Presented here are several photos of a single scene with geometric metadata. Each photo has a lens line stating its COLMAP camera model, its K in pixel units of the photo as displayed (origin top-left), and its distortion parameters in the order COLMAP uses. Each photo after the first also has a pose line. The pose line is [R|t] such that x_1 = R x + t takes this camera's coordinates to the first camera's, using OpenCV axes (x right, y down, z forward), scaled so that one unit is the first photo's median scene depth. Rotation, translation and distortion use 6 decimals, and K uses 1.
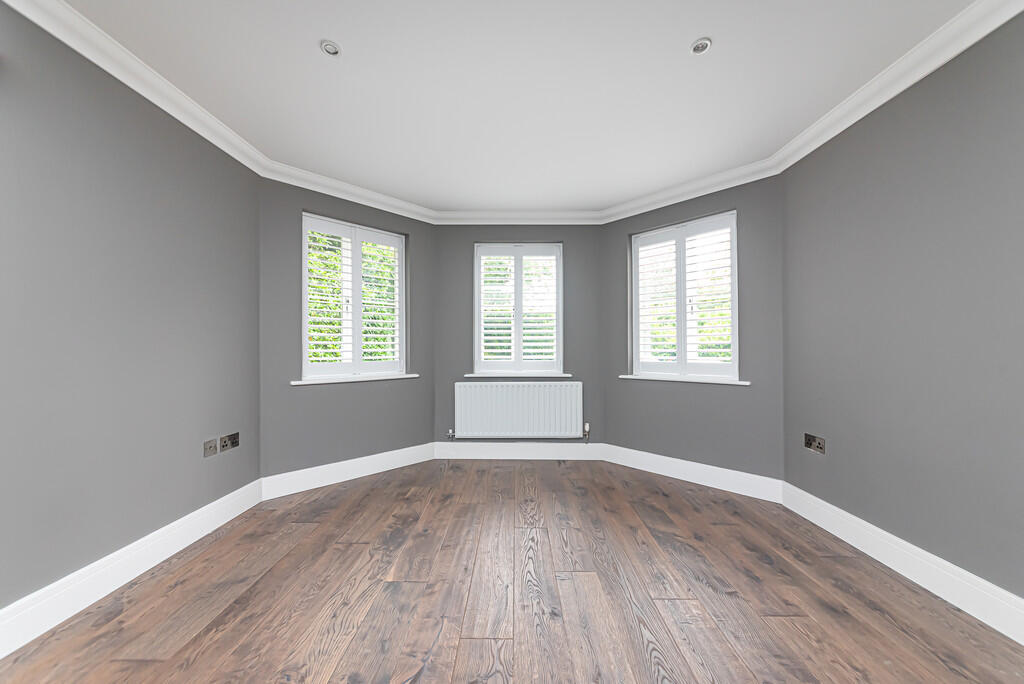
lens RADIAL K [[359.1, 0, 511.5], [0, 359.1, 348.8], [0, 0, 1]] dist [-0.001587, 0.000100]
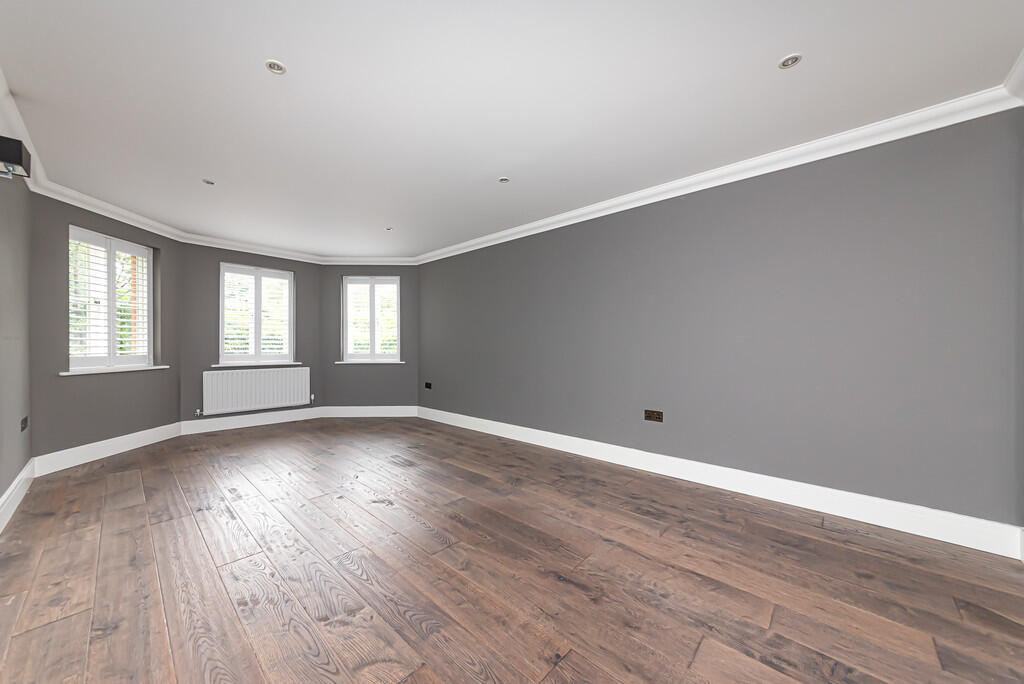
lens RADIAL K [[359.1, 0, 494.5], [0, 359.1, 346.4], [0, 0, 1]] dist [-0.001587, 0.000100]
pose [[0.679549, 0.003373, 0.733623, -0.389671], [-0.004460, 0.999990, -0.000466, 0.001659], [-0.733617, -0.002956, 0.679557, -0.608683]]
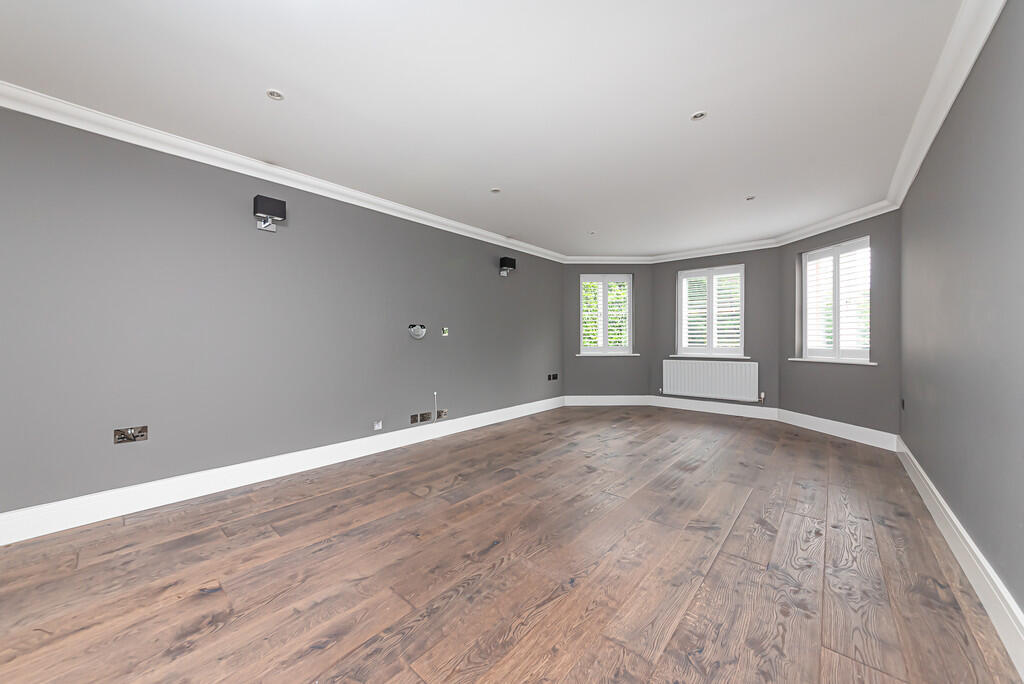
lens RADIAL K [[372.7, 0, 499.7], [0, 372.7, 343.1], [0, 0, 1]] dist [0.001563, -0.000053]
pose [[0.755598, 0.004563, -0.655020, 0.393934], [0.001691, 0.999959, 0.008916, 0.002046], [0.655034, -0.007845, 0.755559, -0.770875]]
